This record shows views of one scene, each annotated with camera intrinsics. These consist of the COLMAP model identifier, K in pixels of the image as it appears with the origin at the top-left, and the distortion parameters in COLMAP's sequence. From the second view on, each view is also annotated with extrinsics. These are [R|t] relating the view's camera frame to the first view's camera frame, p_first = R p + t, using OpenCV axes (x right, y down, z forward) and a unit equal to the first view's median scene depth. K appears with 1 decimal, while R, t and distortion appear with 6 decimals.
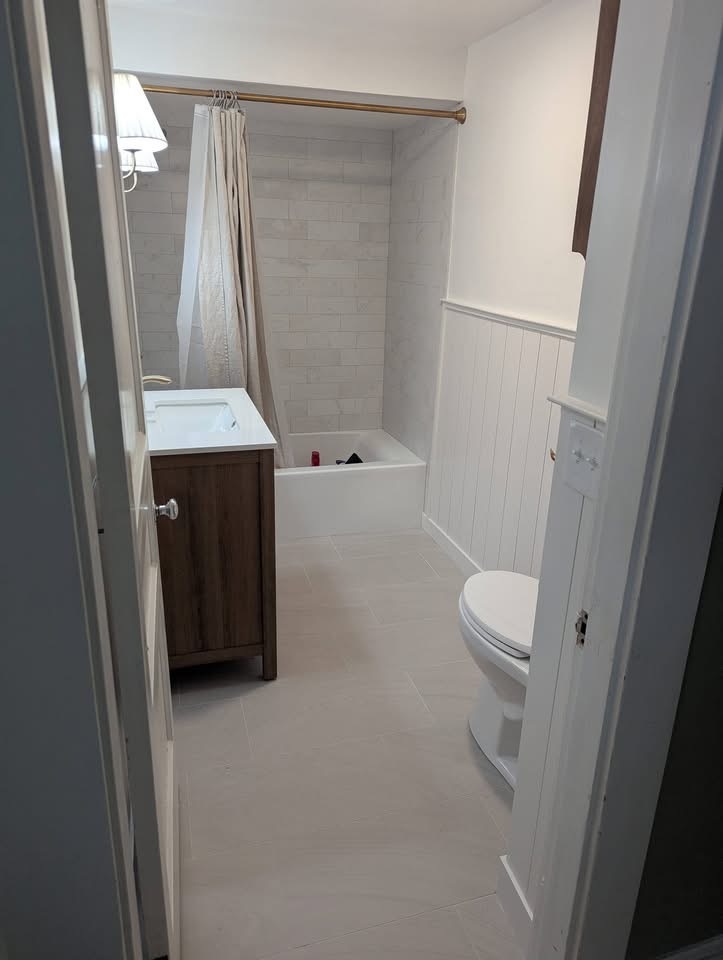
lens RADIAL K [[675.0, 0, 356.5], [0, 675.0, 481.7], [0, 0, 1]] dist [0.032696, -0.020911]
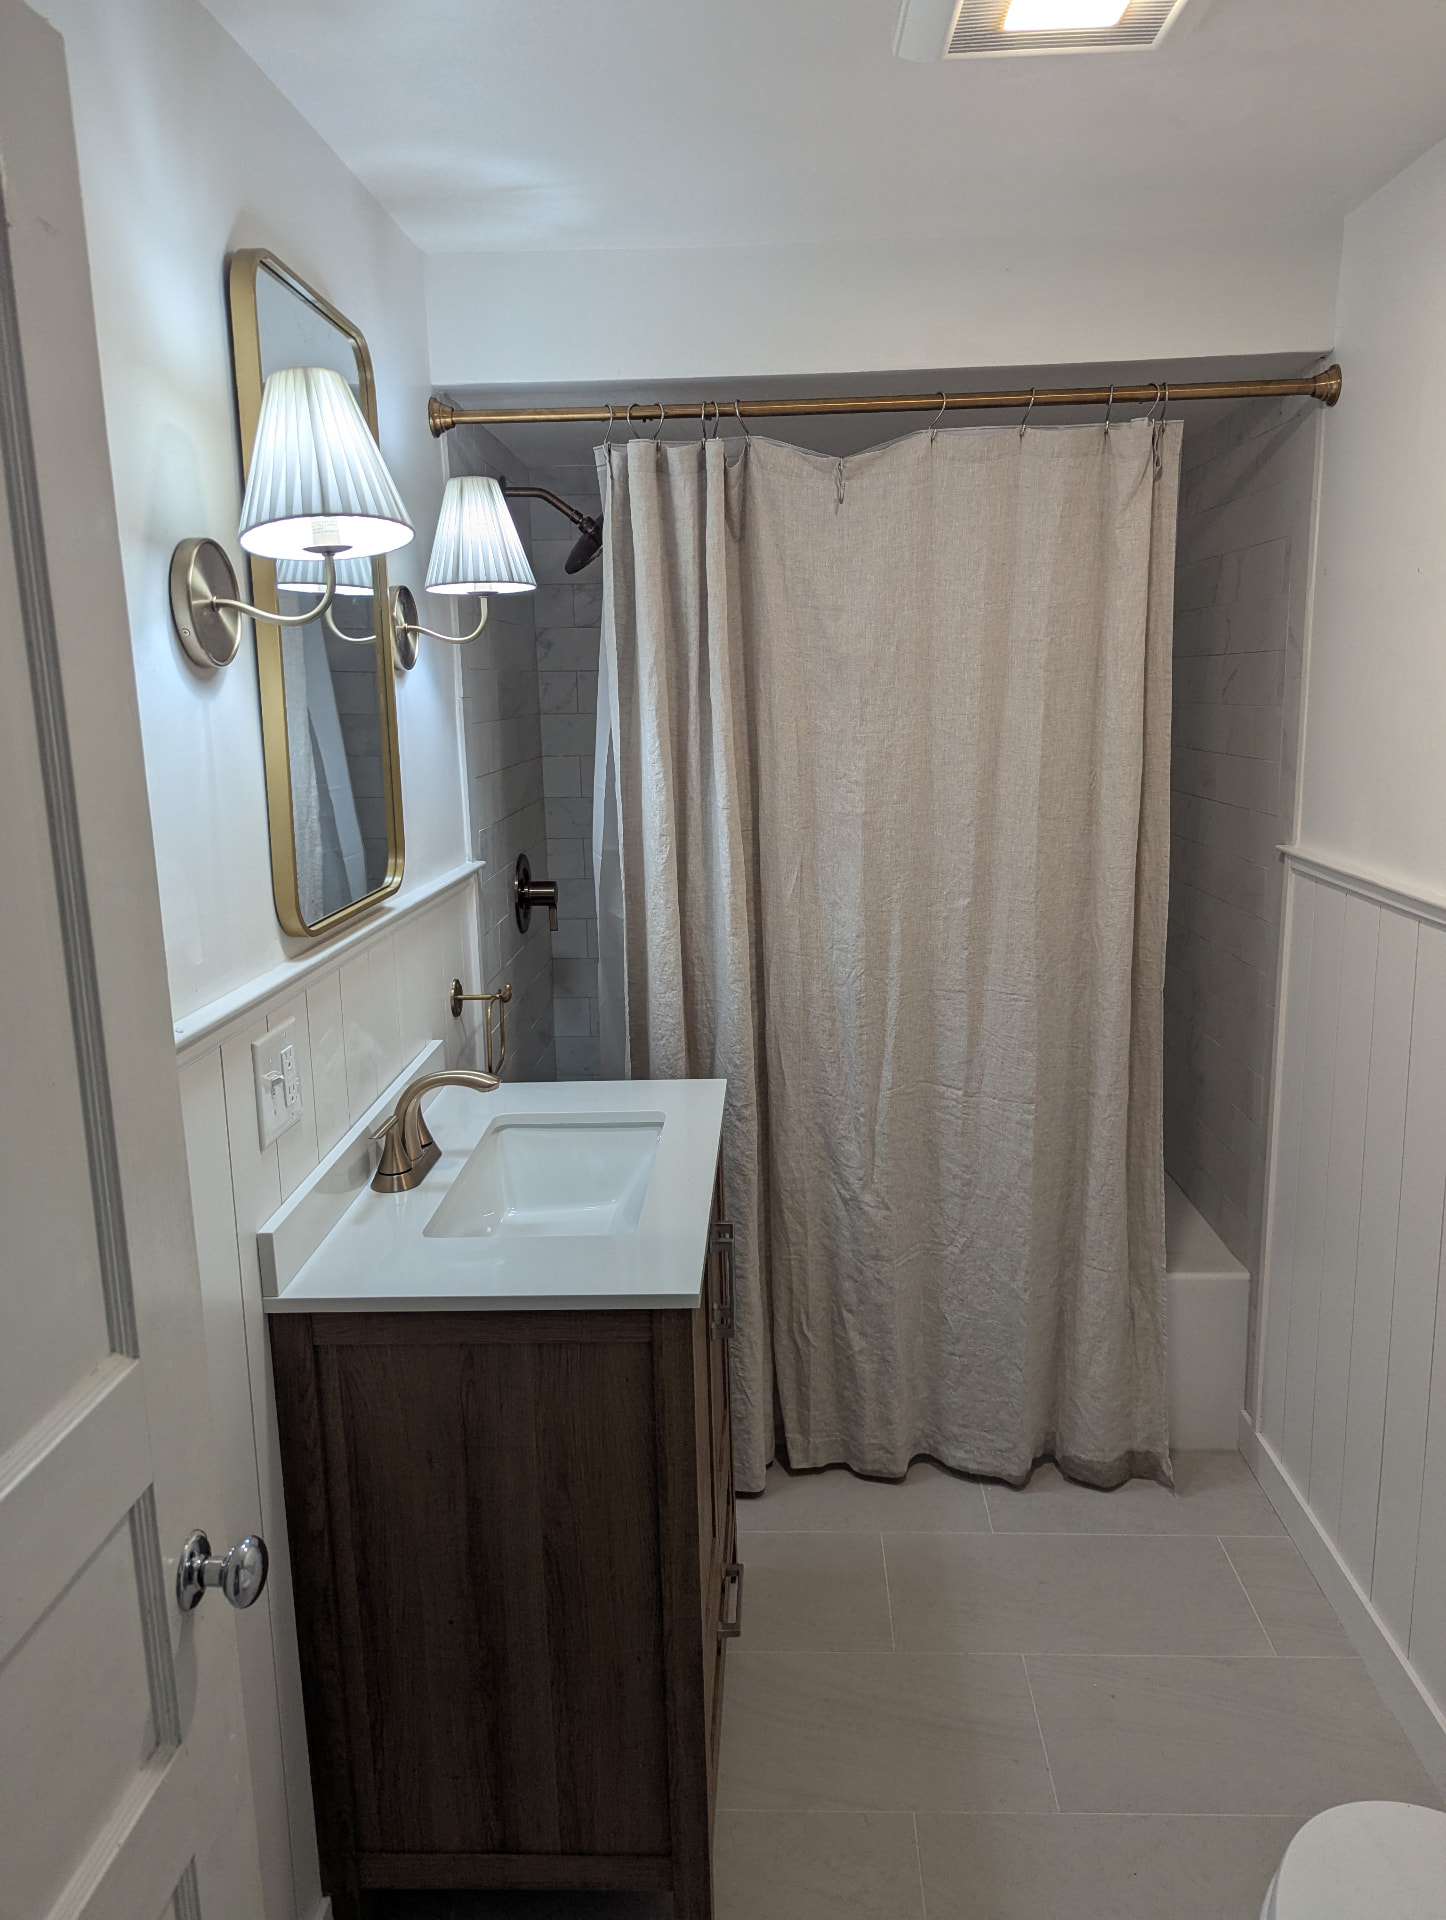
lens RADIAL K [[1350.0, 0, 727.2], [0, 1350.0, 941.1], [0, 0, 1]] dist [0.032696, -0.020911]
pose [[0.944771, 0.007034, -0.327655, 0.114626], [-0.058886, 0.987142, -0.148602, -0.122633], [0.322397, 0.159689, 0.933038, 0.290859]]
